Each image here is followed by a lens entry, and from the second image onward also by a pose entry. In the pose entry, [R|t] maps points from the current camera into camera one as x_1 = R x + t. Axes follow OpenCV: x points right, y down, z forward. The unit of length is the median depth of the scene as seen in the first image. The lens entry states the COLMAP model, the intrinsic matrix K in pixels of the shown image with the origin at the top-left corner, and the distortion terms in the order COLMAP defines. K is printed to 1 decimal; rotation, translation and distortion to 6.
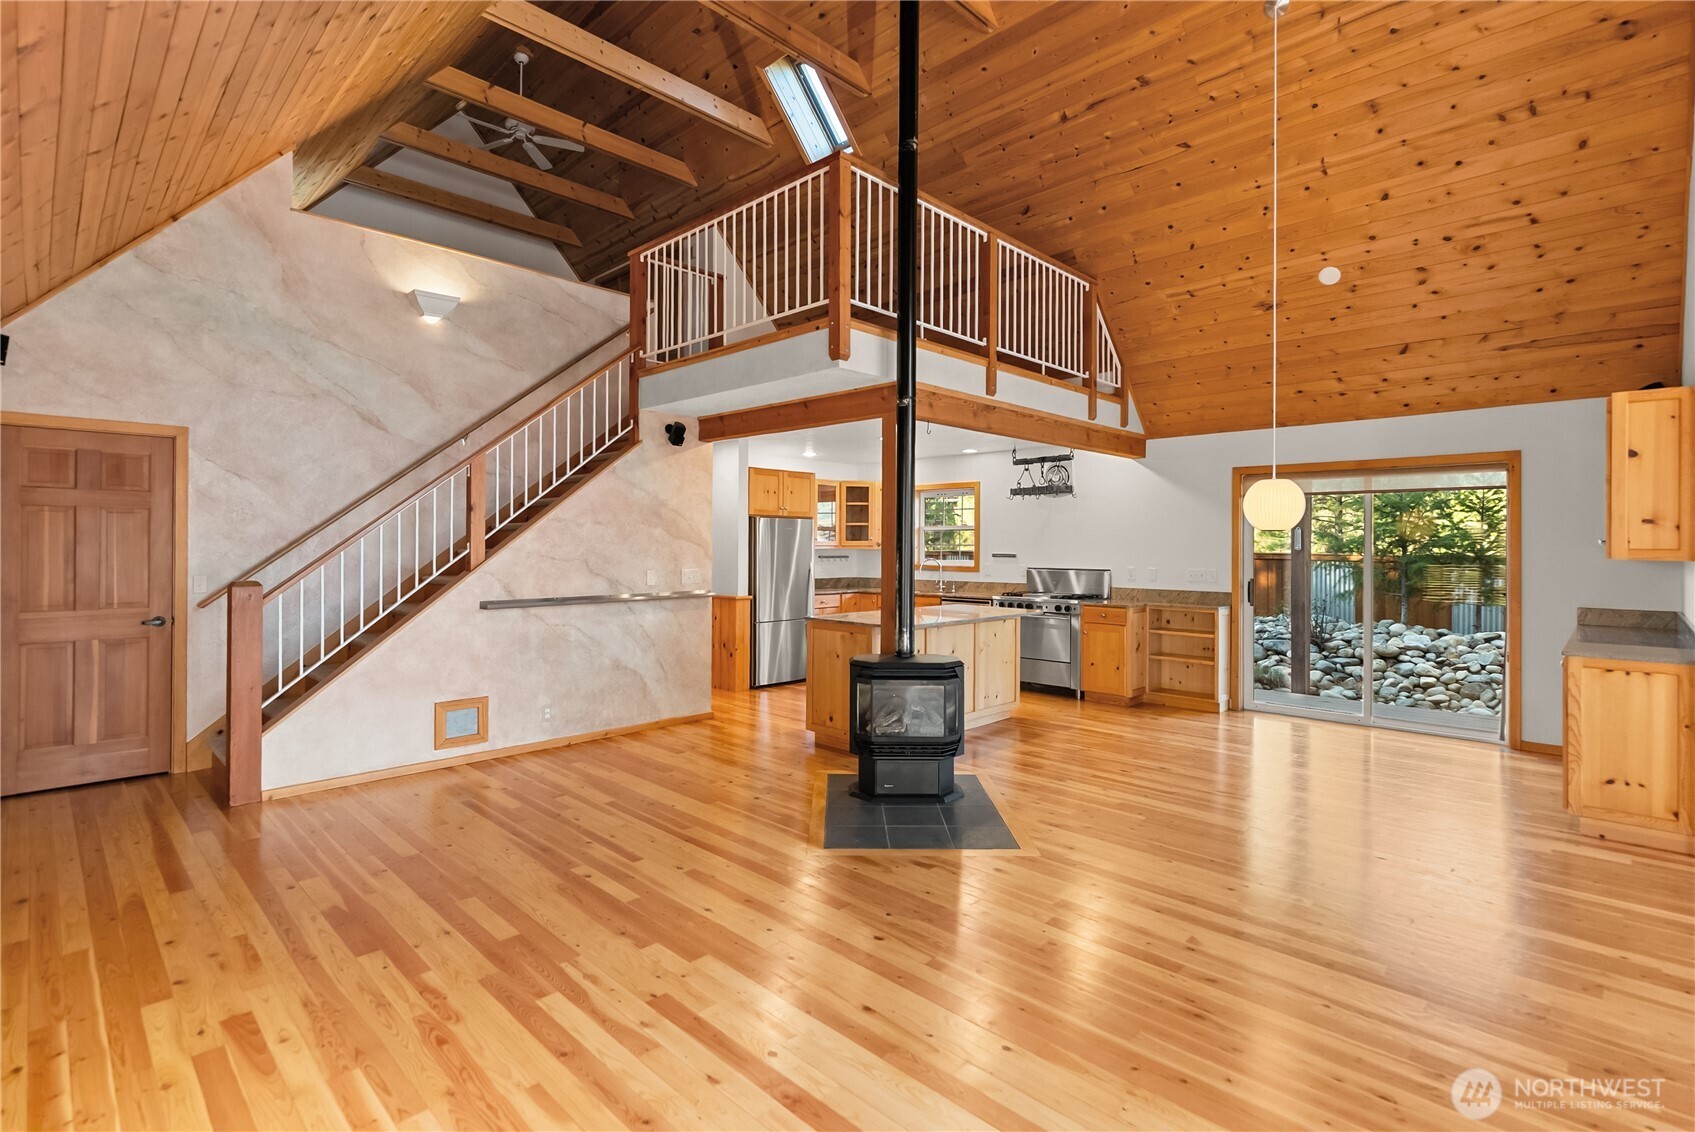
lens RADIAL K [[793.9, 0, 839.8], [0, 793.9, 543.8], [0, 0, 1]] dist [-0.004465, -0.000122]
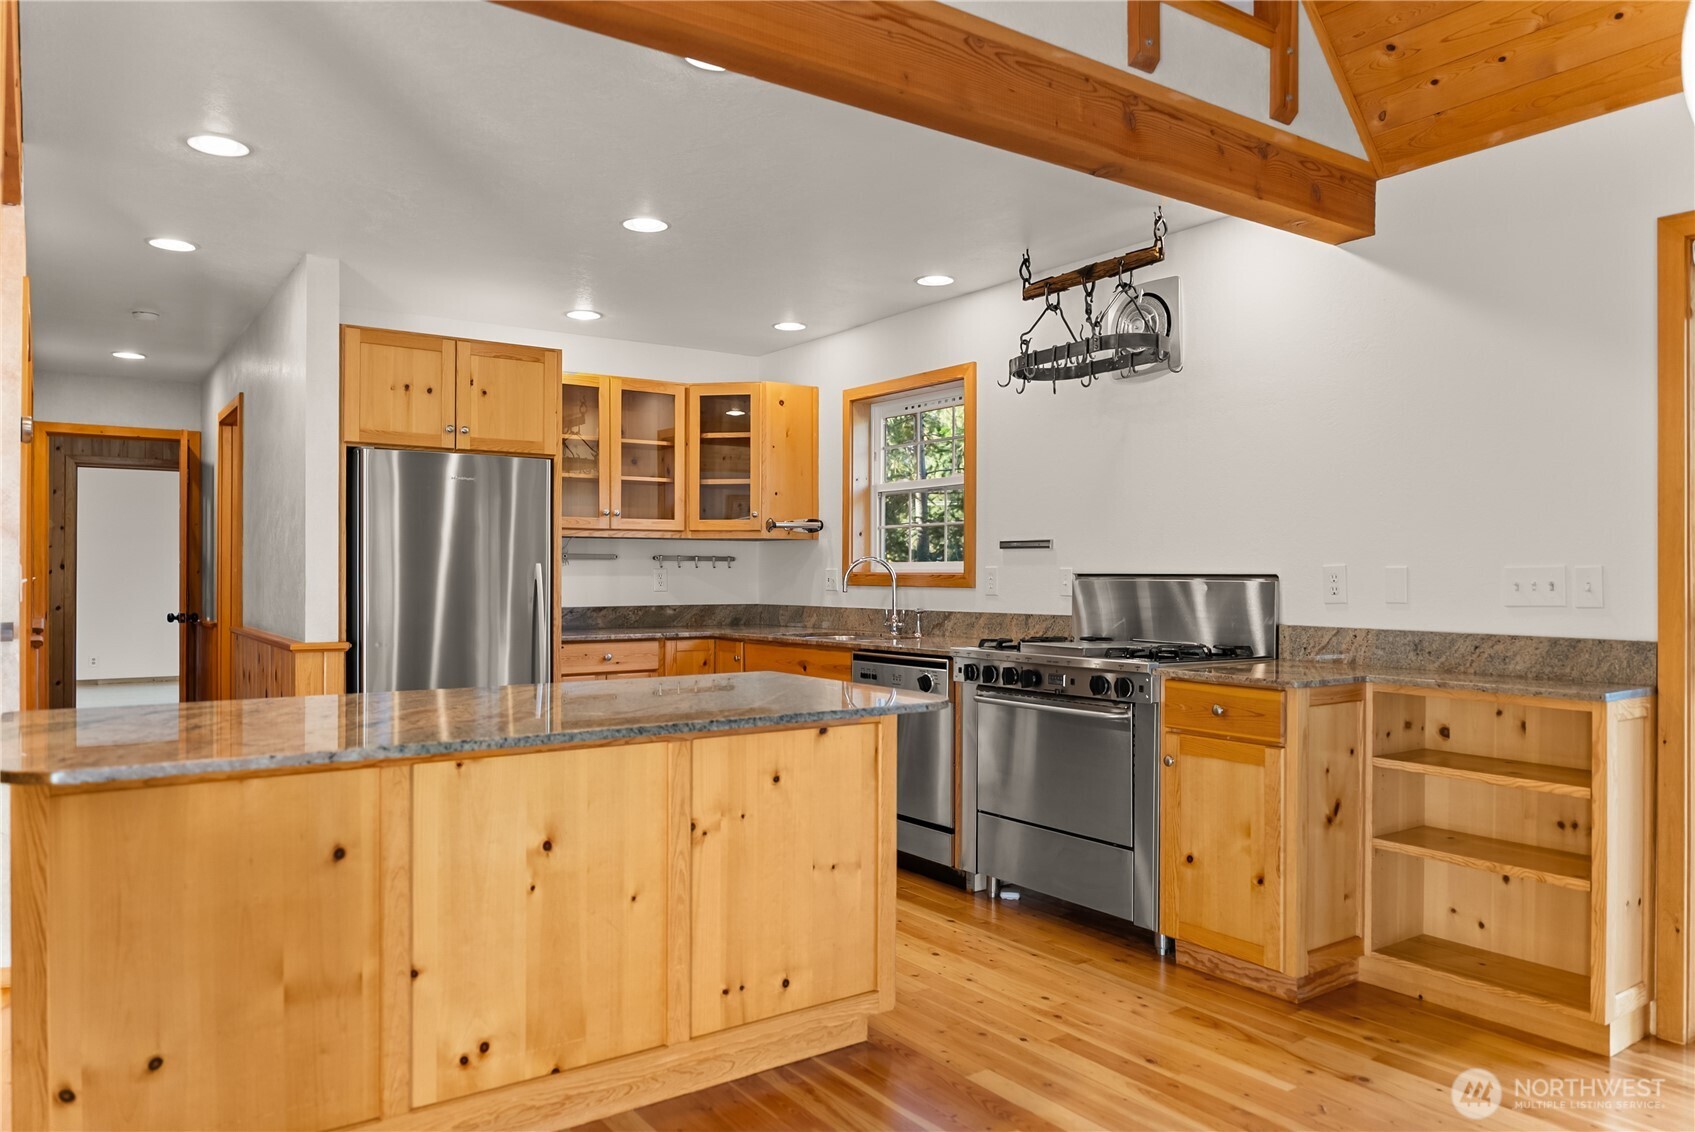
lens RADIAL K [[1149.5, 0, 843.7], [0, 1149.5, 572.5], [0, 0, 1]] dist [-0.010667, -0.004716]
pose [[0.984420, -0.003758, -0.175796, 0.240850], [0.004188, 0.999989, 0.002073, 0.029806], [0.175786, -0.002777, 0.984424, 0.470031]]
